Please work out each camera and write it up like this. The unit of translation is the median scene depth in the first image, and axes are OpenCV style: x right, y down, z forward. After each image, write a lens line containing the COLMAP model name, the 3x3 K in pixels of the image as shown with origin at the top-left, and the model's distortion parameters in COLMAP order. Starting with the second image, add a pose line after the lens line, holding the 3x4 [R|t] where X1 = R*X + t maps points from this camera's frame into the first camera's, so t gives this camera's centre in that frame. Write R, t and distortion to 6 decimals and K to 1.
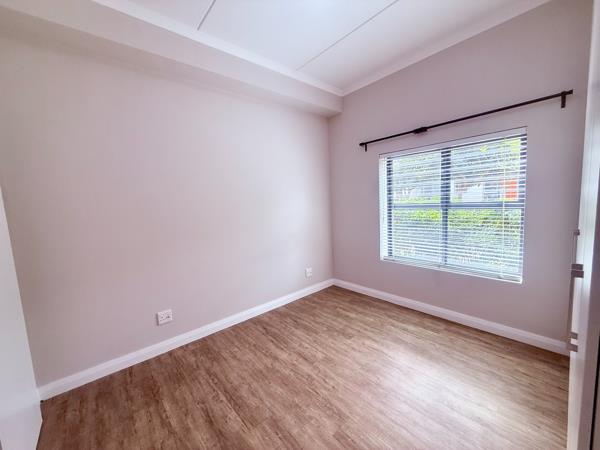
lens RADIAL K [[248.7, 0, 305.4], [0, 248.7, 224.2], [0, 0, 1]] dist [-0.003765, -0.000095]
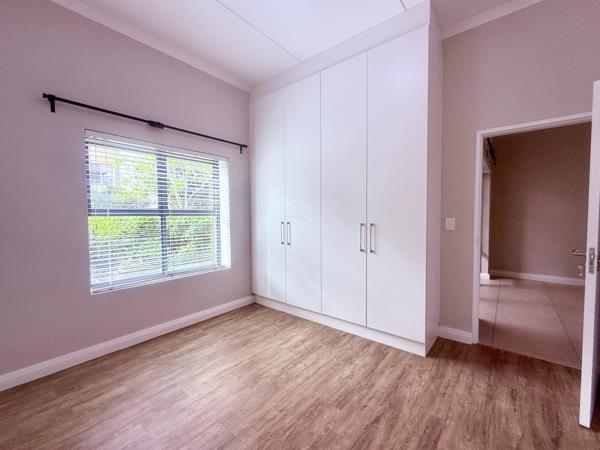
lens RADIAL K [[248.7, 0, 305.4], [0, 248.7, 224.2], [0, 0, 1]] dist [-0.003765, -0.000095]
pose [[-0.172498, 0.008686, 0.984972, -0.518584], [0.110907, 0.993774, 0.010659, 0.024354], [-0.978746, 0.111079, -0.172388, 0.708464]]
